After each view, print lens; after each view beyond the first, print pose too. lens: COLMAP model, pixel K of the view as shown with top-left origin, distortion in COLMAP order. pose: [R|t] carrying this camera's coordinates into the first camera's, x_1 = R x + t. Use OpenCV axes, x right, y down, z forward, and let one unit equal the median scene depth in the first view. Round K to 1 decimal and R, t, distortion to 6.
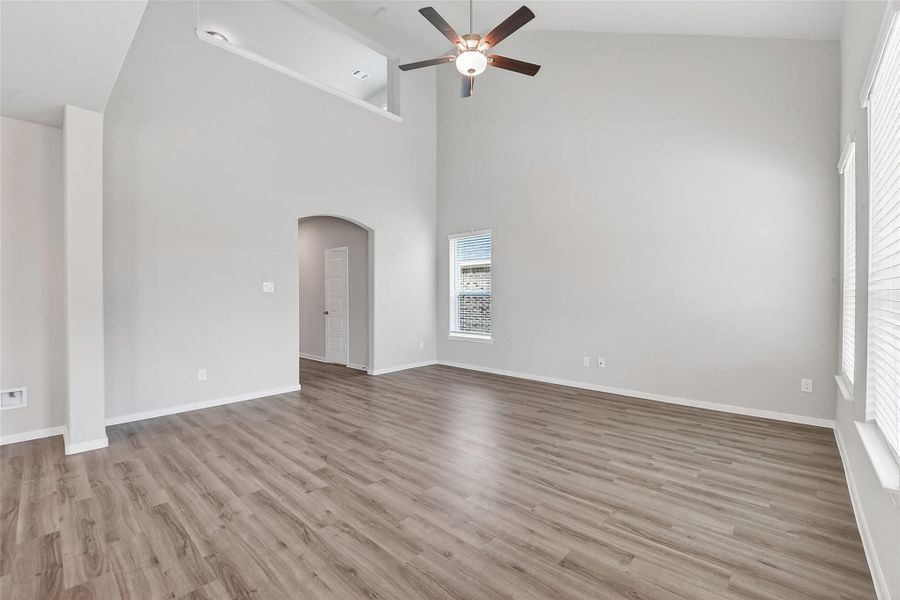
lens RADIAL K [[379.5, 0, 450.0], [0, 379.5, 300.0], [0, 0, 1]] dist [0.032558, -0.022761]
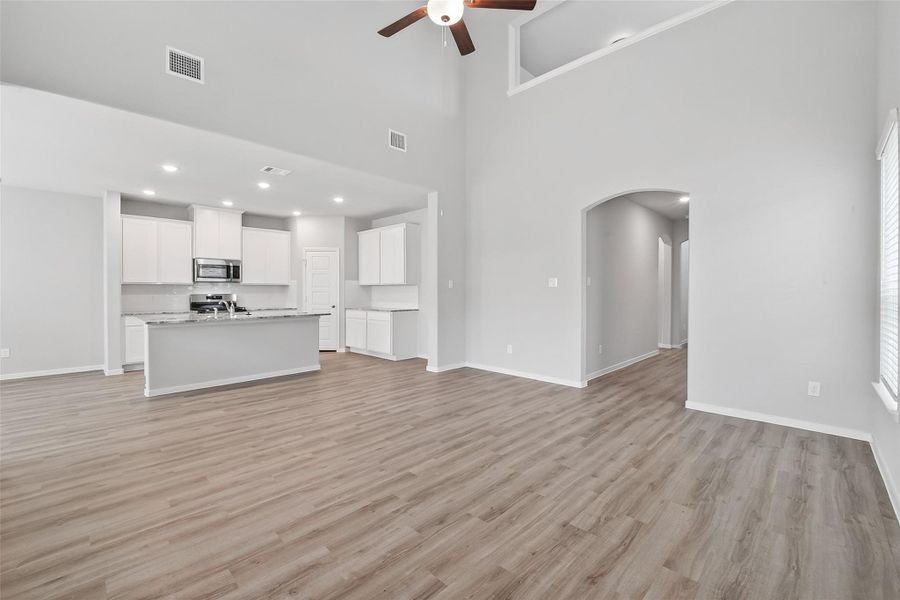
lens RADIAL K [[380.8, 0, 448.8], [0, 380.8, 296.5], [0, 0, 1]] dist [-0.000622, -0.000751]
pose [[-0.031823, 0.021473, -0.999263, 0.949887], [-0.007248, 0.999738, 0.021714, -0.028894], [0.999467, 0.007934, -0.031659, 1.099186]]
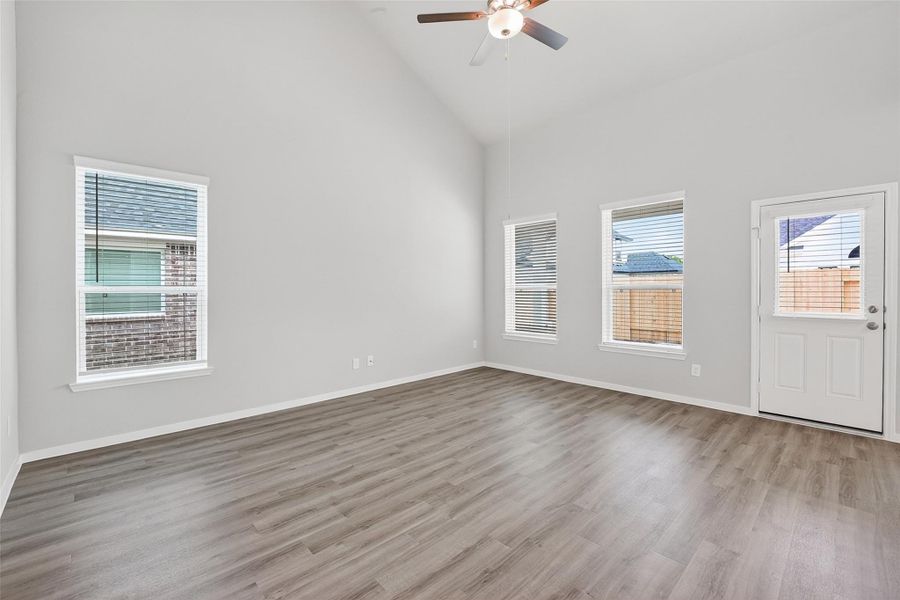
lens RADIAL K [[380.8, 0, 448.8], [0, 380.8, 296.5], [0, 0, 1]] dist [-0.000622, -0.000751]
pose [[0.070912, -0.011722, 0.997414, -0.865241], [0.010976, 0.999880, 0.010971, -0.011827], [-0.997422, 0.010170, 0.071032, 1.139897]]
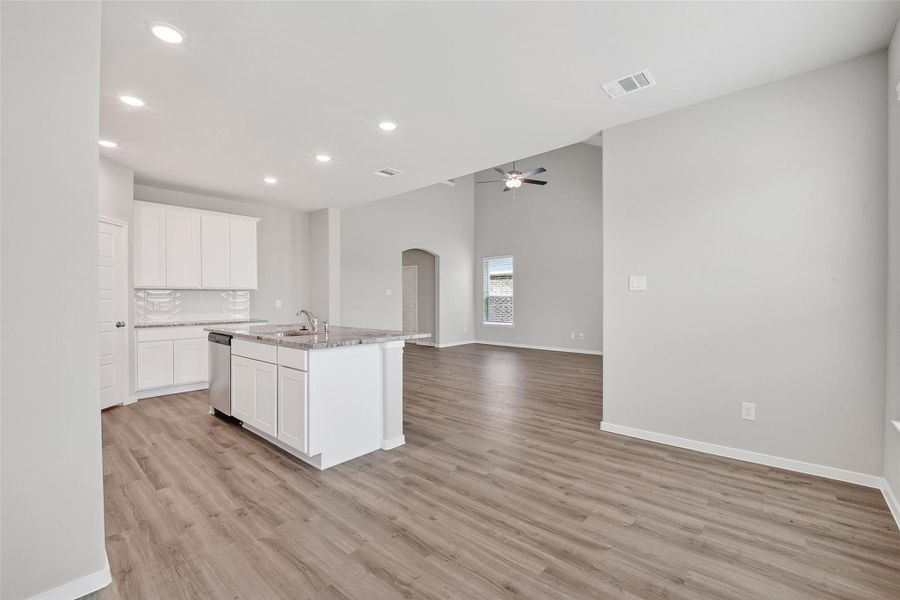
lens RADIAL K [[380.8, 0, 448.8], [0, 380.8, 296.5], [0, 0, 1]] dist [-0.000622, -0.000751]
pose [[0.999910, -0.002129, 0.013260, -0.337110], [0.002327, 0.999885, -0.014959, 0.015578], [-0.013226, 0.014989, 0.999800, -1.074706]]
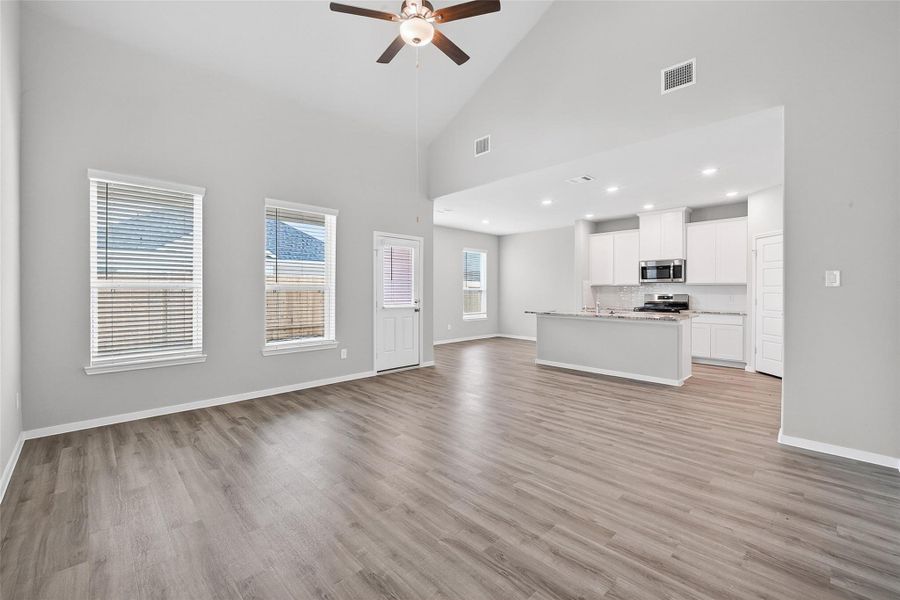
lens RADIAL K [[380.8, 0, 448.8], [0, 380.8, 296.5], [0, 0, 1]] dist [-0.000622, -0.000751]
pose [[-0.998401, -0.000679, 0.056533, -0.074562], [0.000895, 0.999613, 0.027813, -0.036016], [-0.056530, 0.027819, -0.998013, 2.026365]]
